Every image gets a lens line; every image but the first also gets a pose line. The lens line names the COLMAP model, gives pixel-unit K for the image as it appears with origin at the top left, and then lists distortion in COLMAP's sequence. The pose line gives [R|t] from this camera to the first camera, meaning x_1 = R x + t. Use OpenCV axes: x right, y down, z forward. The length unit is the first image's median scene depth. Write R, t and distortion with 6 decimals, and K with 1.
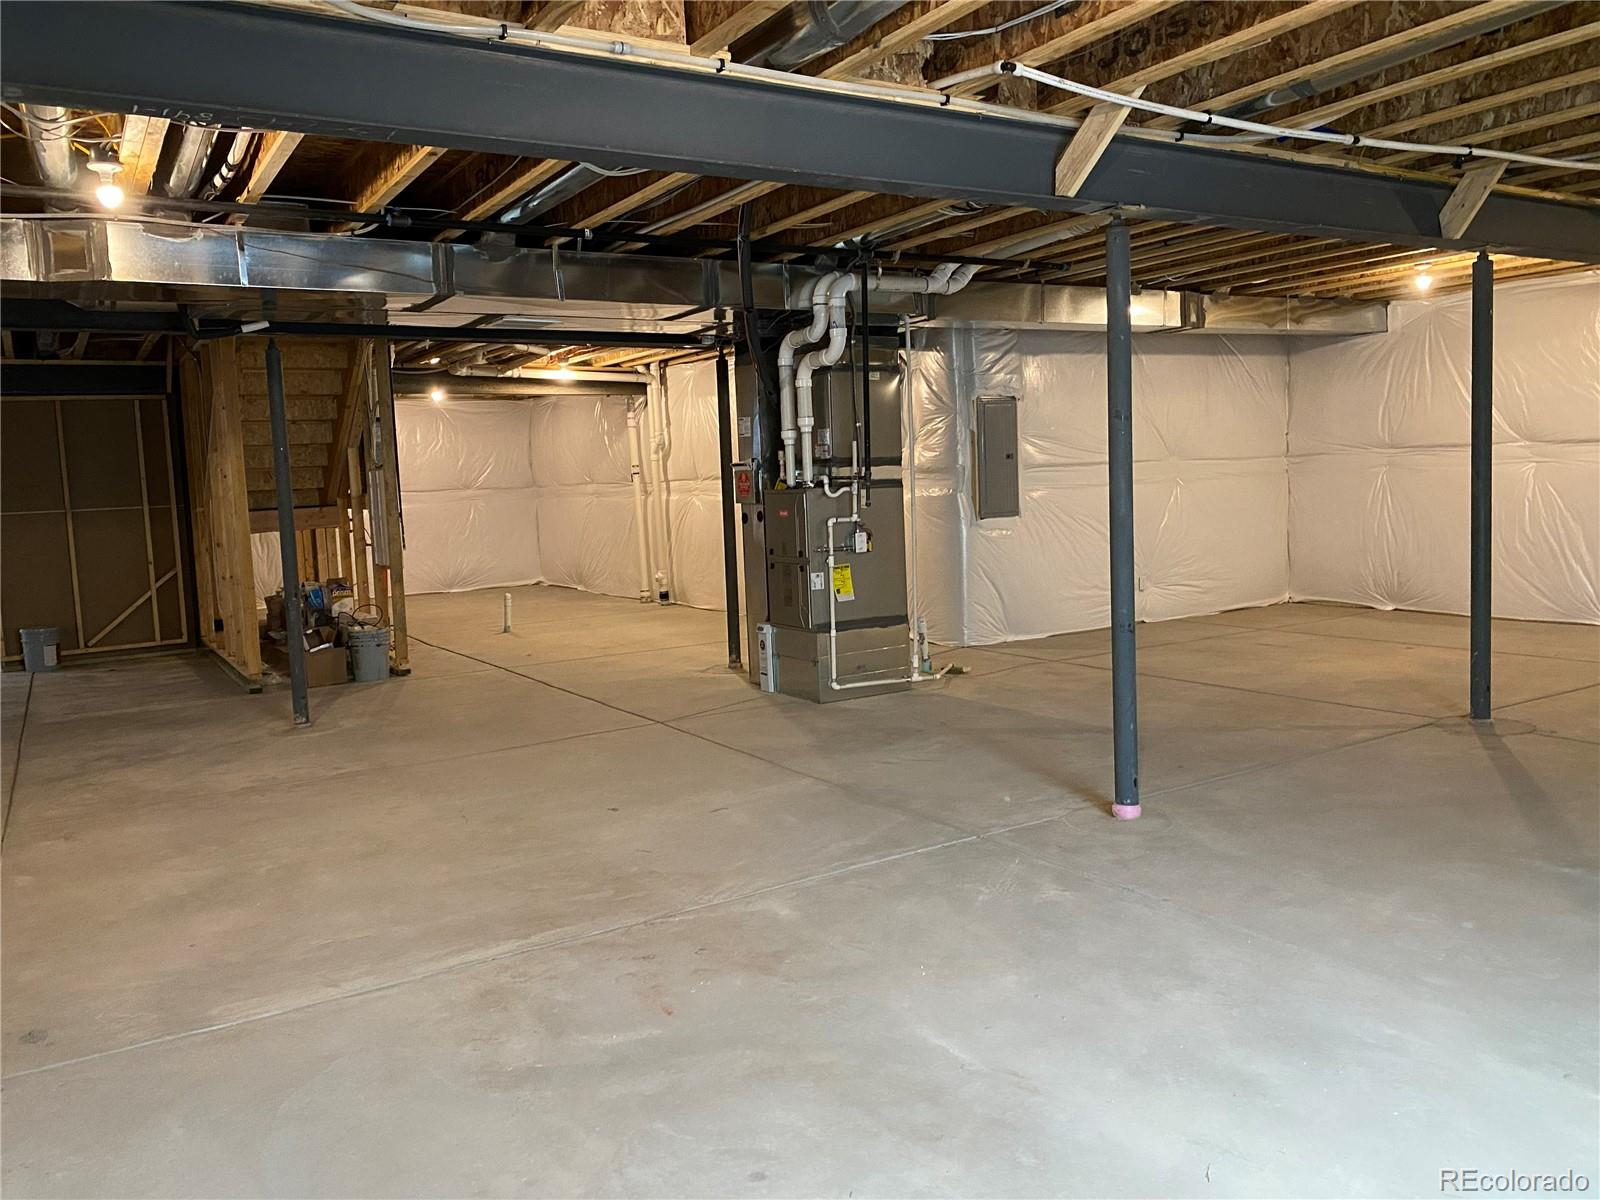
lens RADIAL K [[1235.1, 0, 807.1], [0, 1235.1, 595.6], [0, 0, 1]] dist [-0.002515, -0.001276]
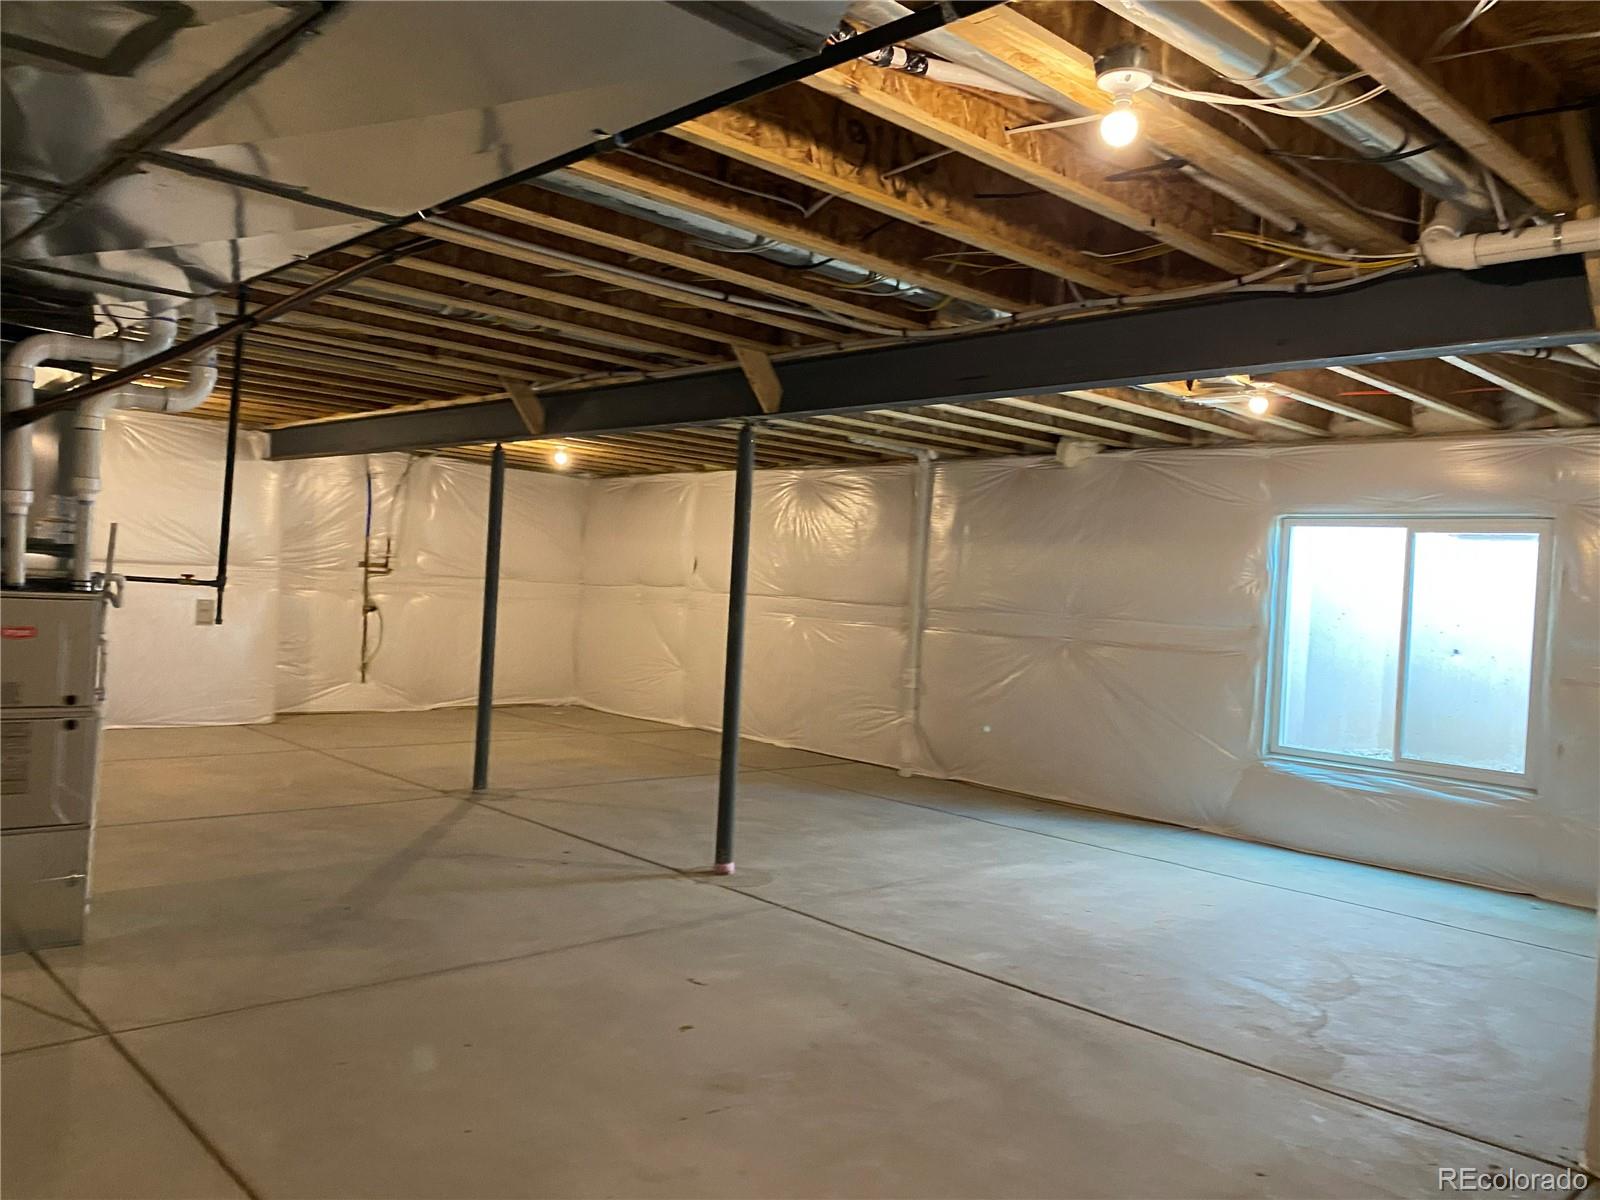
lens RADIAL K [[1235.1, 0, 807.1], [0, 1235.1, 595.6], [0, 0, 1]] dist [-0.002515, -0.001276]
pose [[-0.202430, 0.018944, 0.979113, -0.945814], [0.051518, 0.998634, -0.008671, -0.086560], [-0.977941, 0.048687, -0.203130, 1.088223]]
